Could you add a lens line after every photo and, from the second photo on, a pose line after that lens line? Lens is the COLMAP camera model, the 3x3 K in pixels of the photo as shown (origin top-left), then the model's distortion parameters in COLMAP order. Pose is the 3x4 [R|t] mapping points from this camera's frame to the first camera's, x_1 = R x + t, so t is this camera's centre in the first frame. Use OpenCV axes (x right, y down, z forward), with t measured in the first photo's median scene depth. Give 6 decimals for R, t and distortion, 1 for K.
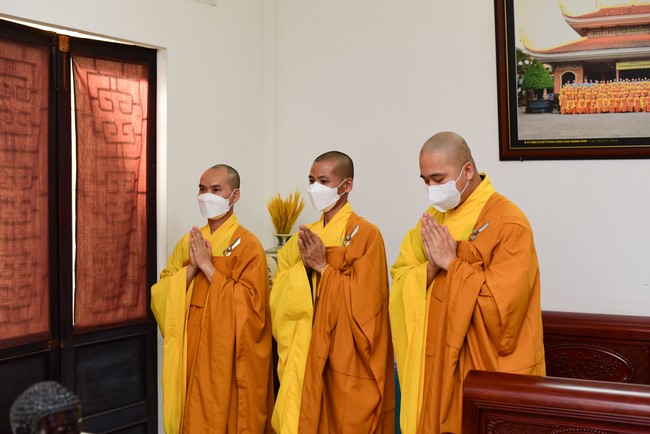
lens RADIAL K [[931.2, 0, 369.5], [0, 931.2, 226.0], [0, 0, 1]] dist [-0.132945, 0.000000]
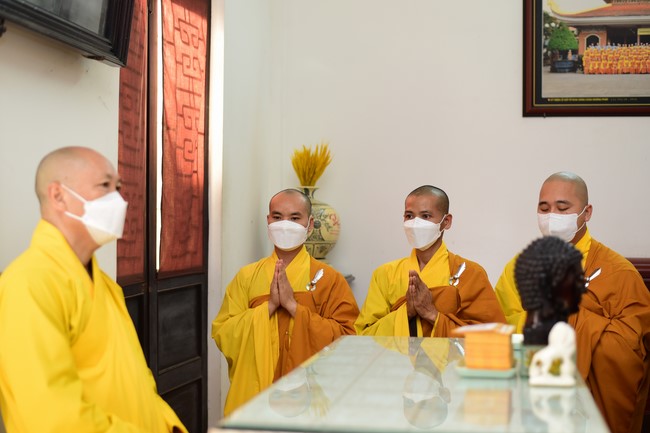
lens RADIAL K [[931.2, 0, 337.5], [0, 931.2, 248.5], [0, 0, 1]] dist [-0.132945, 0.000000]
pose [[0.962850, -0.007275, 0.269939, -0.364765], [0.006504, 0.999972, 0.003750, 0.077976], [-0.269958, -0.001855, 0.962870, 0.041449]]
